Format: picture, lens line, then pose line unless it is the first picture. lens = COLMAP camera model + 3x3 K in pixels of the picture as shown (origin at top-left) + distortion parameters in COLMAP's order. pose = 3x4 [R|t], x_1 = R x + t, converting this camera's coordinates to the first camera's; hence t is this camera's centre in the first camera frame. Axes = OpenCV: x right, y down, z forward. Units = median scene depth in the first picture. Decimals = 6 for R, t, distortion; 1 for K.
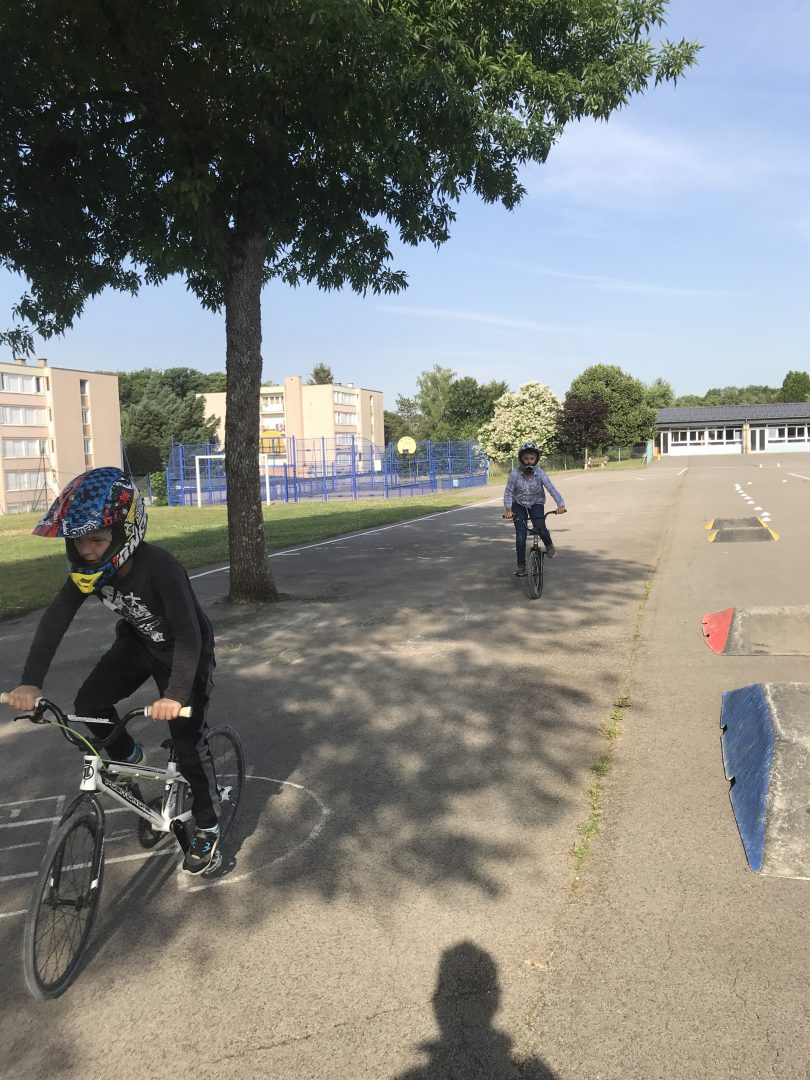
lens RADIAL K [[885.4, 0, 409.7], [0, 885.4, 539.2], [0, 0, 1]] dist [0.065943, -0.079895]
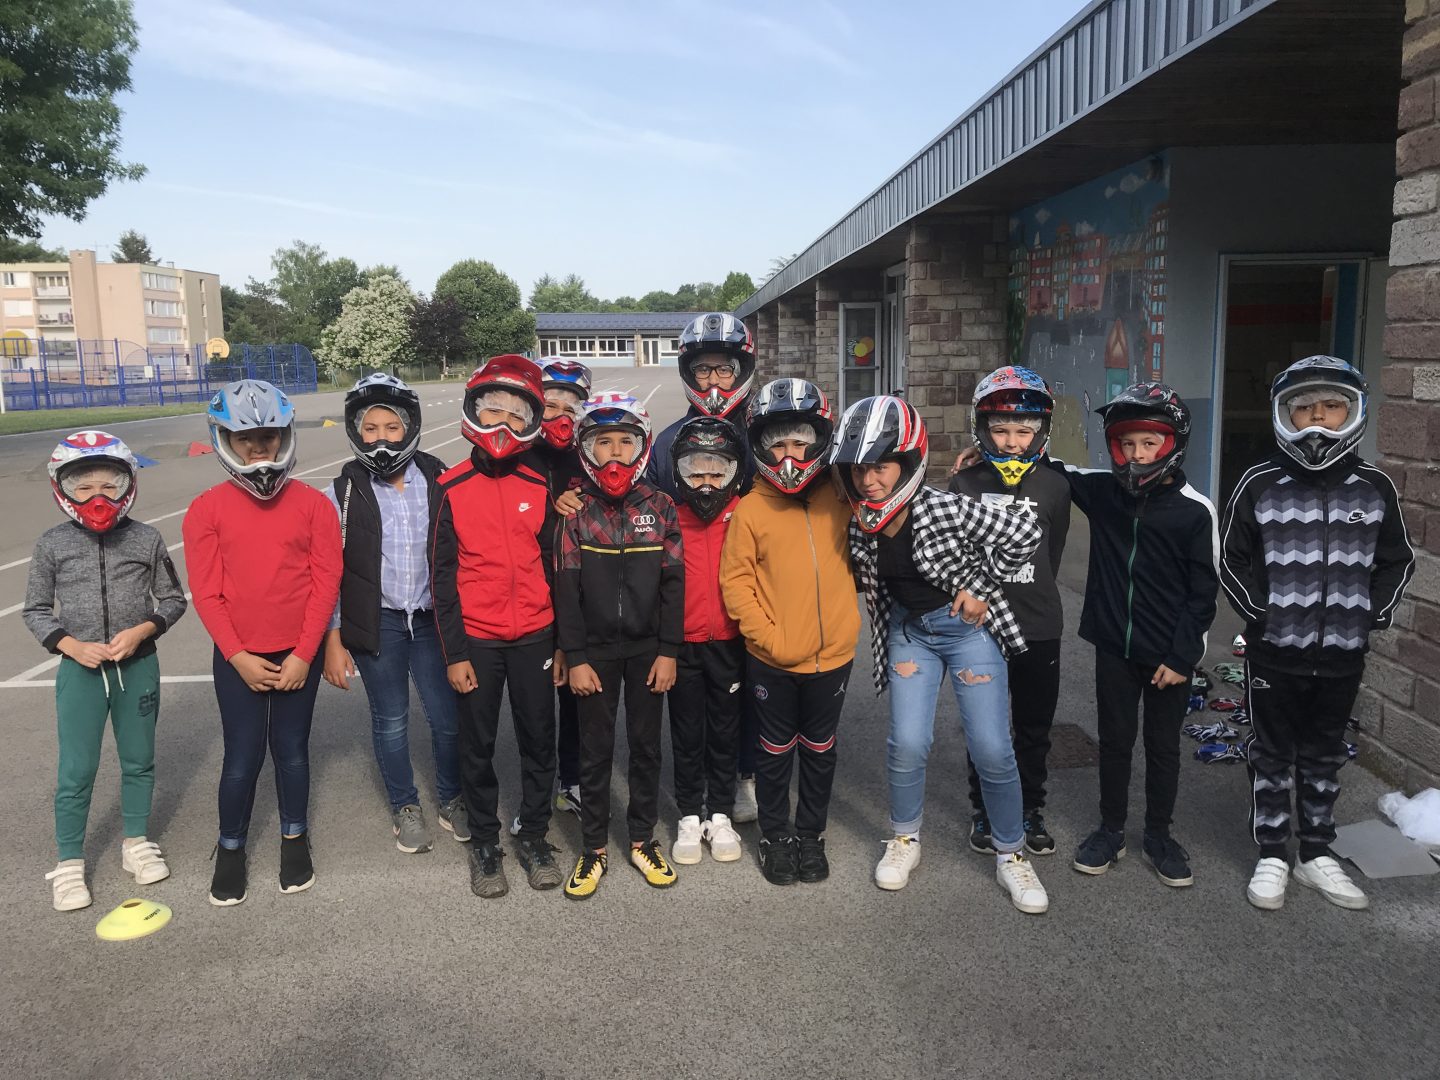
lens RADIAL K [[1216.6, 0, 720.0], [0, 1216.6, 540.0], [0, 0, 1]] dist [0.010311, -0.087190]
pose [[0.947014, -0.023014, 0.320367, 0.057113], [0.006882, 0.998655, 0.051399, 0.016633], [-0.321118, -0.046470, 0.945898, -0.206048]]
